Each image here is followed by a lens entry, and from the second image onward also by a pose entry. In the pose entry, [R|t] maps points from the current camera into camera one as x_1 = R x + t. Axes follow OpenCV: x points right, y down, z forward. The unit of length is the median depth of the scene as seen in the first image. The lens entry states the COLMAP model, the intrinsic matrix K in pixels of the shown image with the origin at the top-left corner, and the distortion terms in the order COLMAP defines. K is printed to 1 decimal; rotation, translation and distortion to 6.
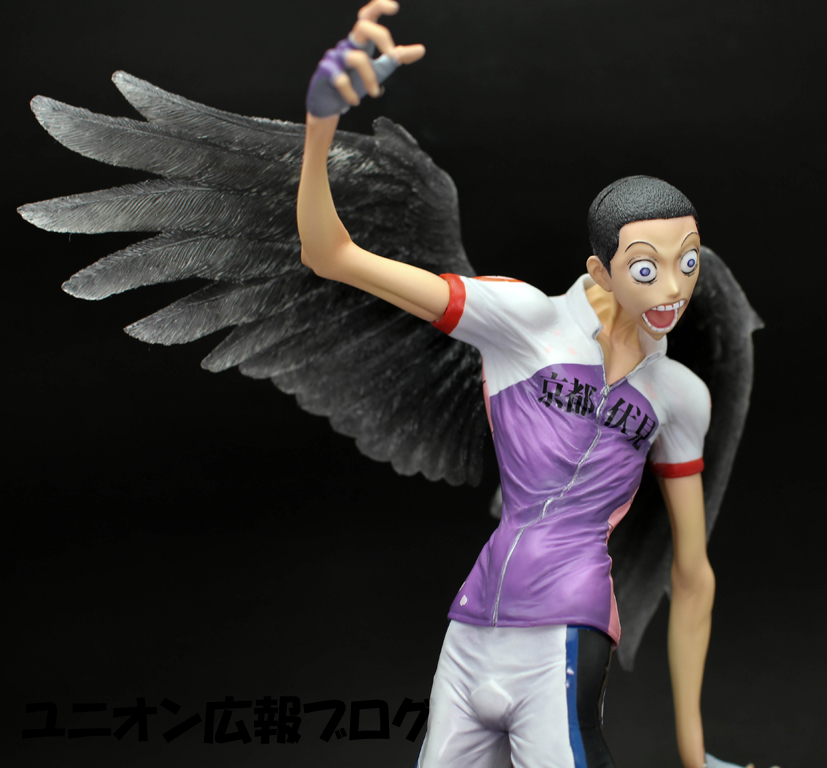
lens RADIAL K [[1538.5, 0, 446.4], [0, 1538.5, 365.6], [0, 0, 1]] dist [-0.137381, -0.051058]
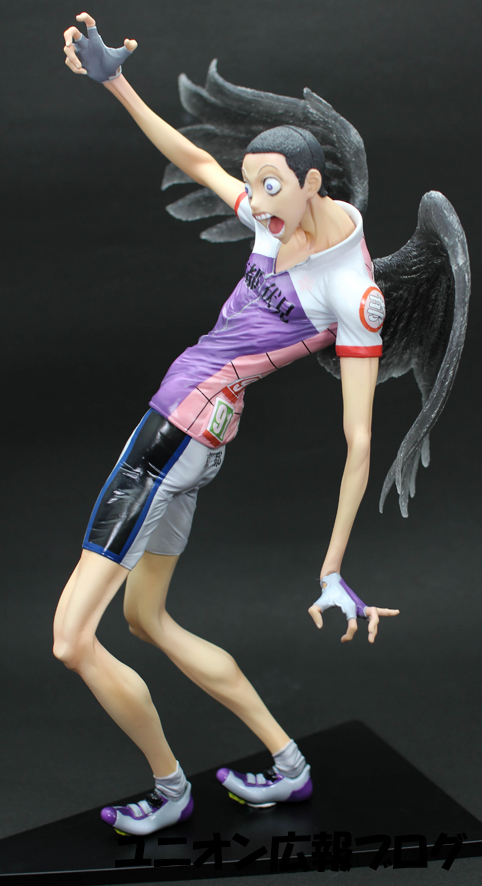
lens RADIAL K [[1376.3, 0, 374.4], [0, 1376.3, 443.7], [0, 0, 1]] dist [-0.179957, 0.052231]
pose [[0.437911, 0.225196, -0.870357, 1.302554], [-0.173443, 0.971094, 0.163995, -0.058756], [0.882129, 0.079142, 0.464311, 0.509359]]
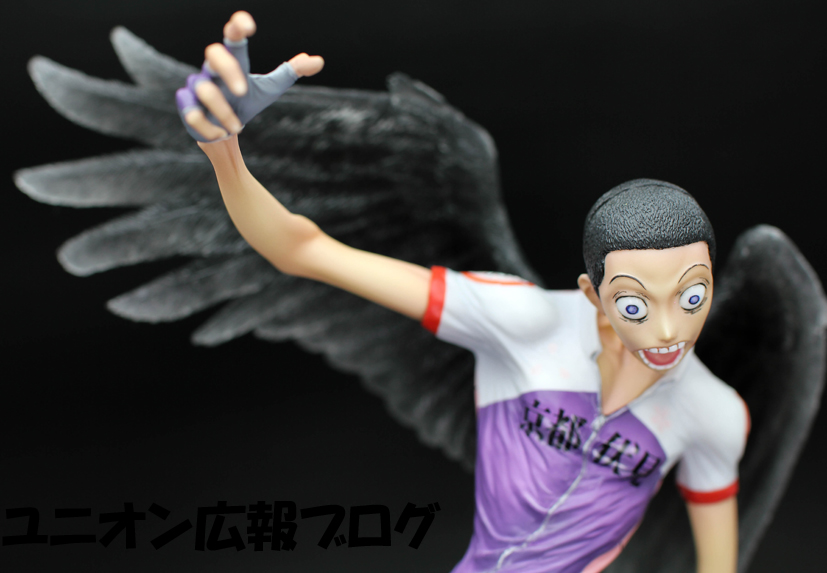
lens RADIAL K [[1228.1, 0, 365.0], [0, 1228.1, 269.0], [0, 0, 1]] dist [-0.169517, 0.004918]
pose [[0.937972, 0.080390, -0.337262, 0.205651], [-0.026582, 0.986559, 0.161231, -0.177074], [0.345690, -0.142265, 0.927501, 0.335338]]
